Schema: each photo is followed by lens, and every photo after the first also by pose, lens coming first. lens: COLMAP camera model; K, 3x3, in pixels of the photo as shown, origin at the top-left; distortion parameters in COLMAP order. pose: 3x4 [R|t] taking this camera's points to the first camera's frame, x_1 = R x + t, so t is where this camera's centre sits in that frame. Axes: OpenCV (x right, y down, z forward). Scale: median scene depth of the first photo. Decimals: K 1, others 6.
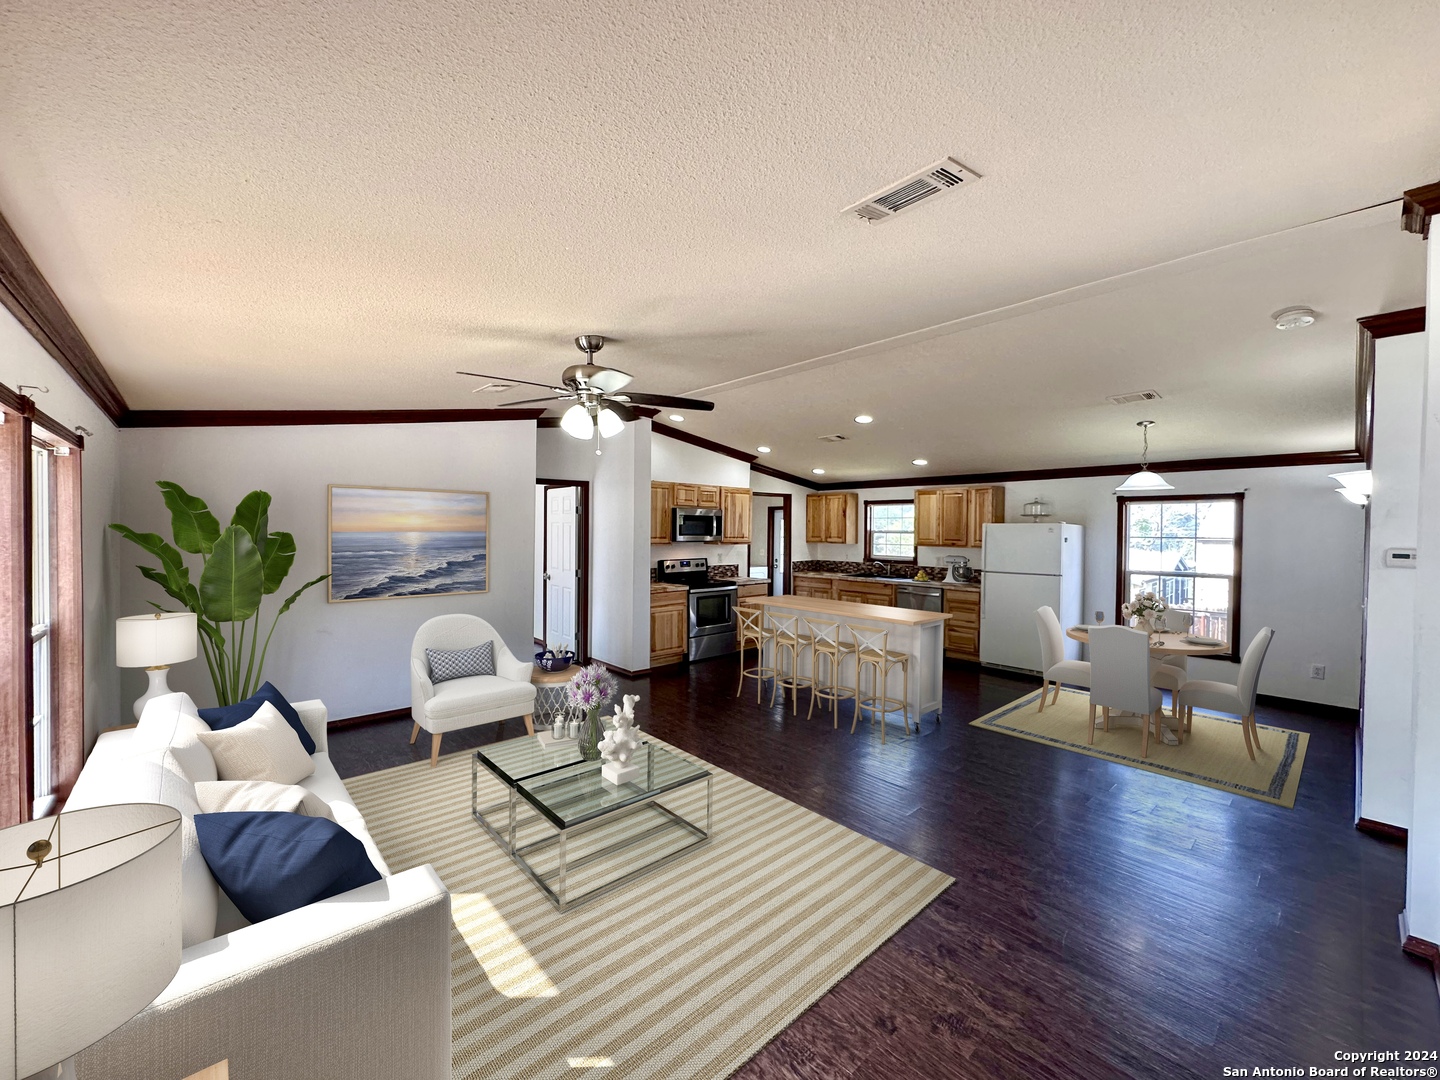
lens RADIAL K [[577.4, 0, 721.7], [0, 577.4, 537.9], [0, 0, 1]] dist [-0.005621, -0.000037]
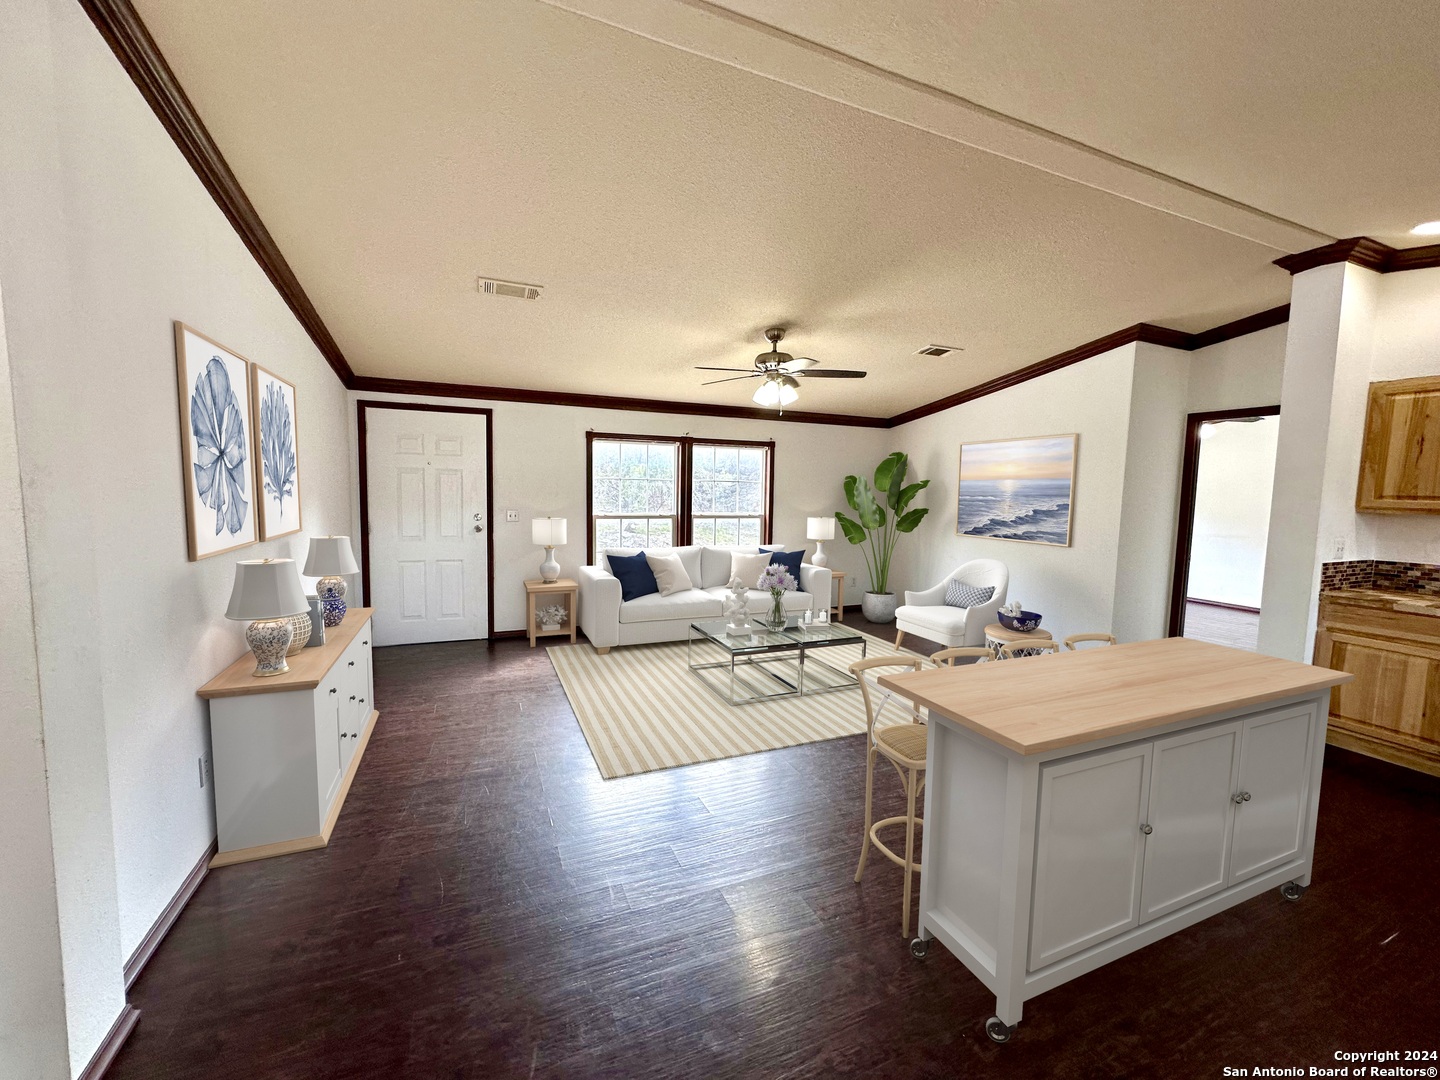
lens RADIAL K [[577.4, 0, 721.7], [0, 577.4, 537.9], [0, 0, 1]] dist [-0.005621, -0.000037]
pose [[-0.315609, 0.073231, -0.946059, 0.456904], [-0.042576, 0.994920, 0.091217, 0.012887], [0.947934, 0.069068, -0.310888, 0.520867]]
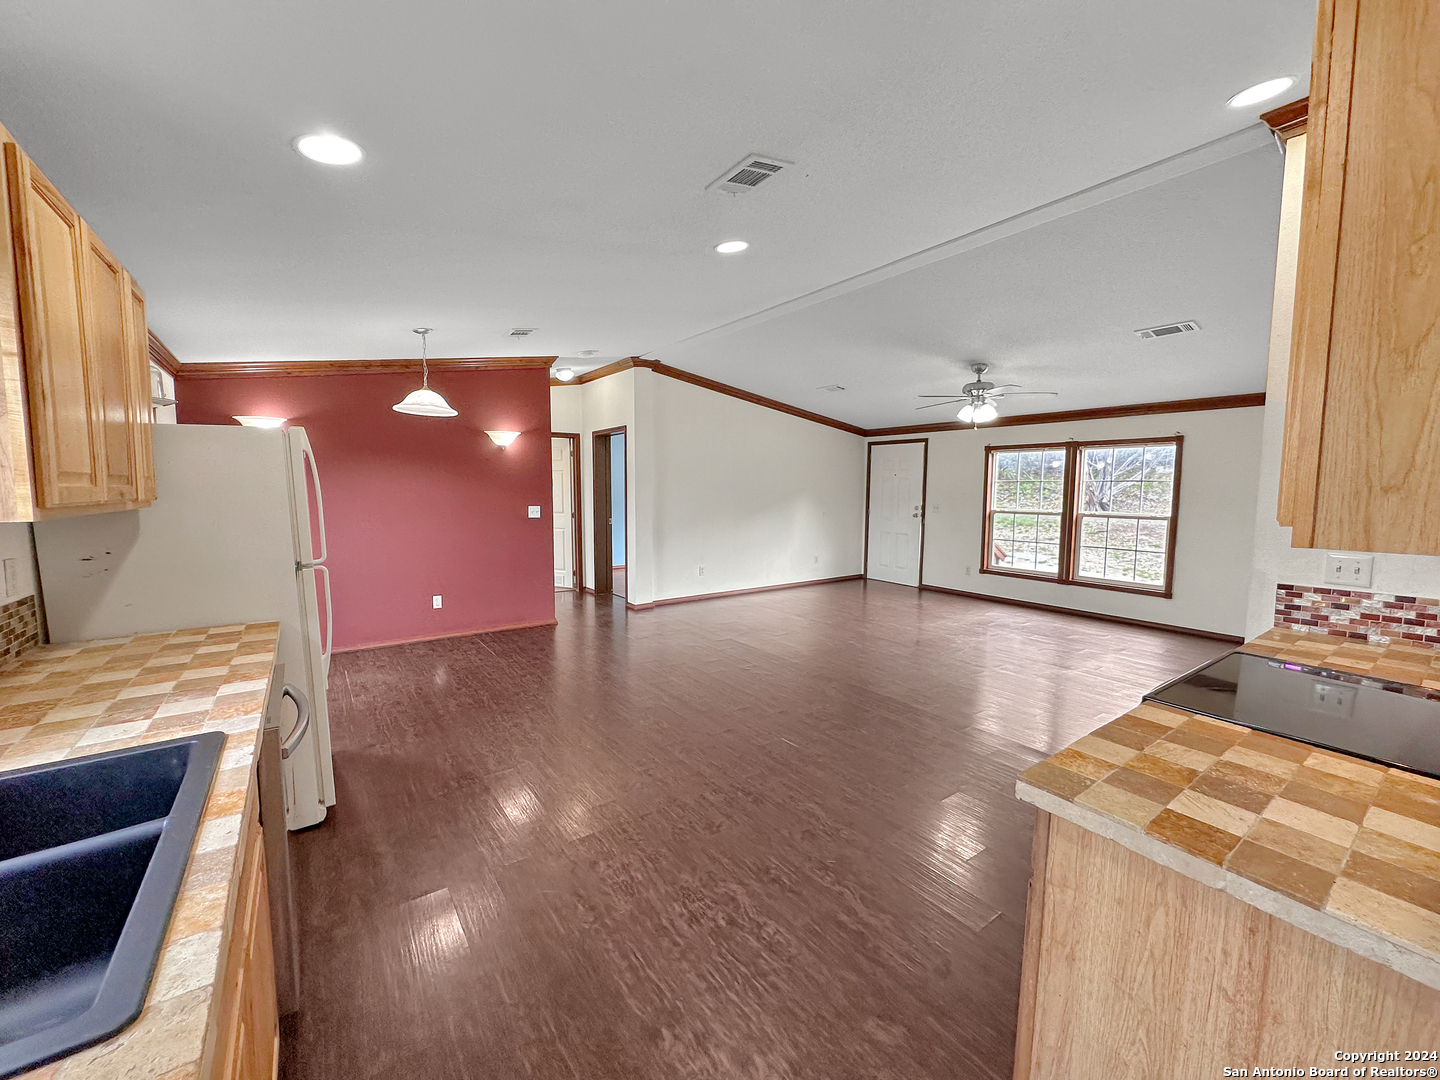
lens RADIAL K [[577.4, 0, 721.7], [0, 577.4, 537.9], [0, 0, 1]] dist [-0.005621, -0.000037]
pose [[-0.994201, -0.021231, 0.105422, 0.142206], [-0.009036, 0.993344, 0.114830, -0.001843], [-0.107158, 0.113211, -0.987775, 1.152360]]
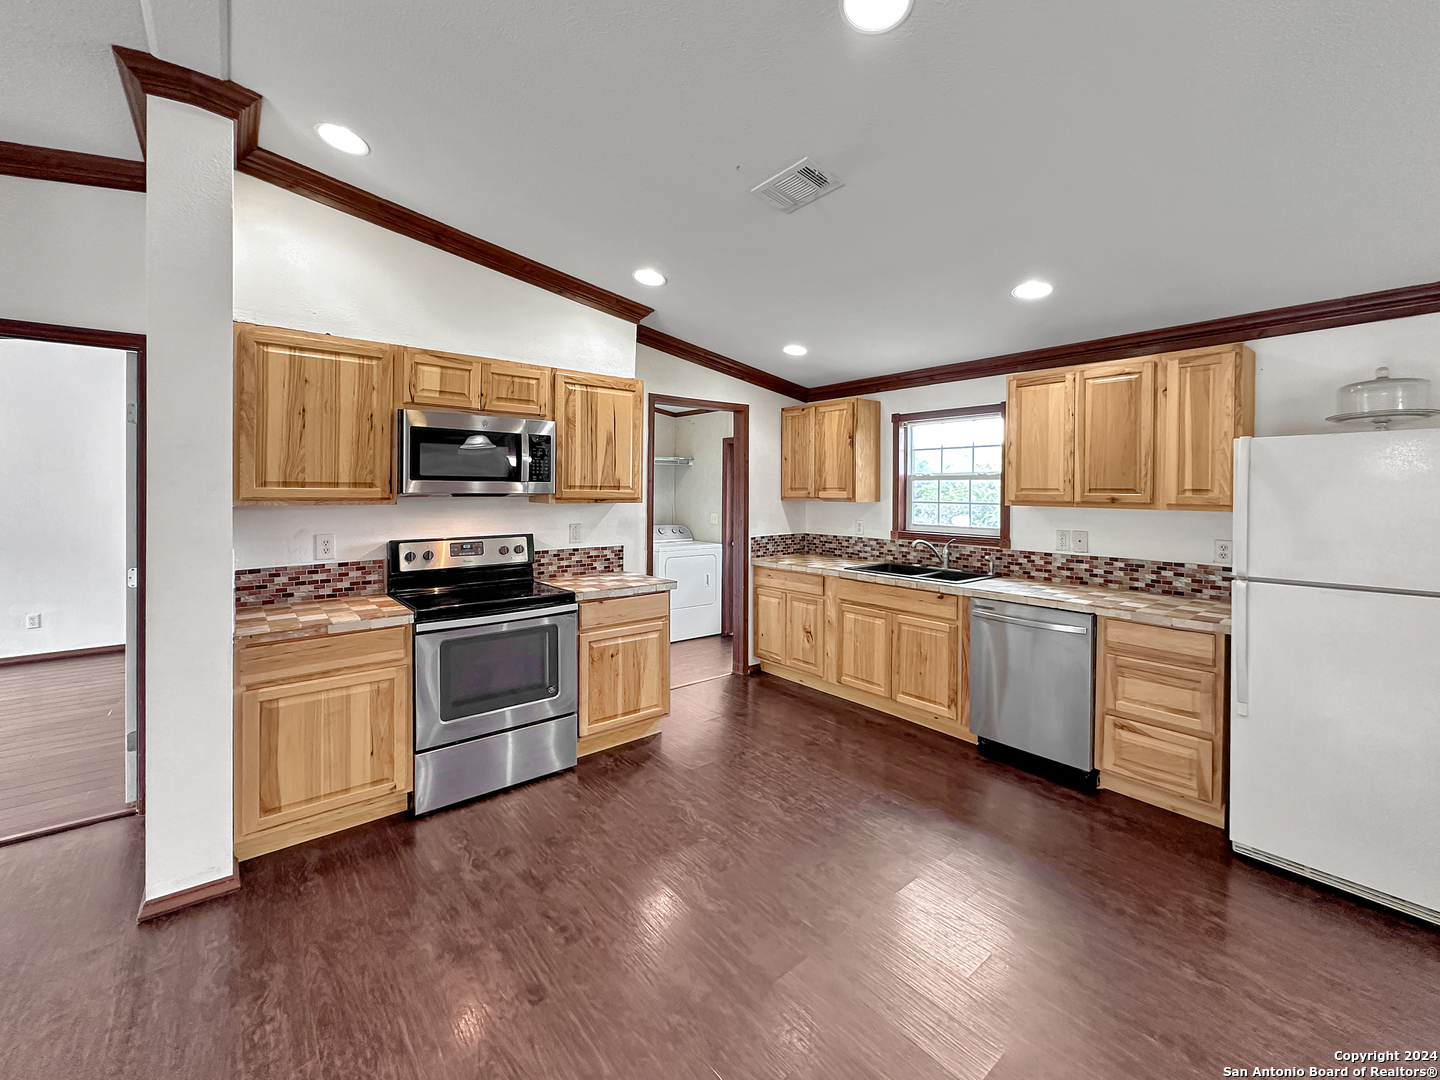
lens RADIAL K [[598.6, 0, 717.6], [0, 598.6, 493.7], [0, 0, 1]] dist [-0.001881, -0.000066]
pose [[0.998656, -0.003430, -0.051705, 0.139554], [0.002743, 0.999907, -0.013361, 0.010809], [0.051746, 0.013201, 0.998573, 0.543447]]
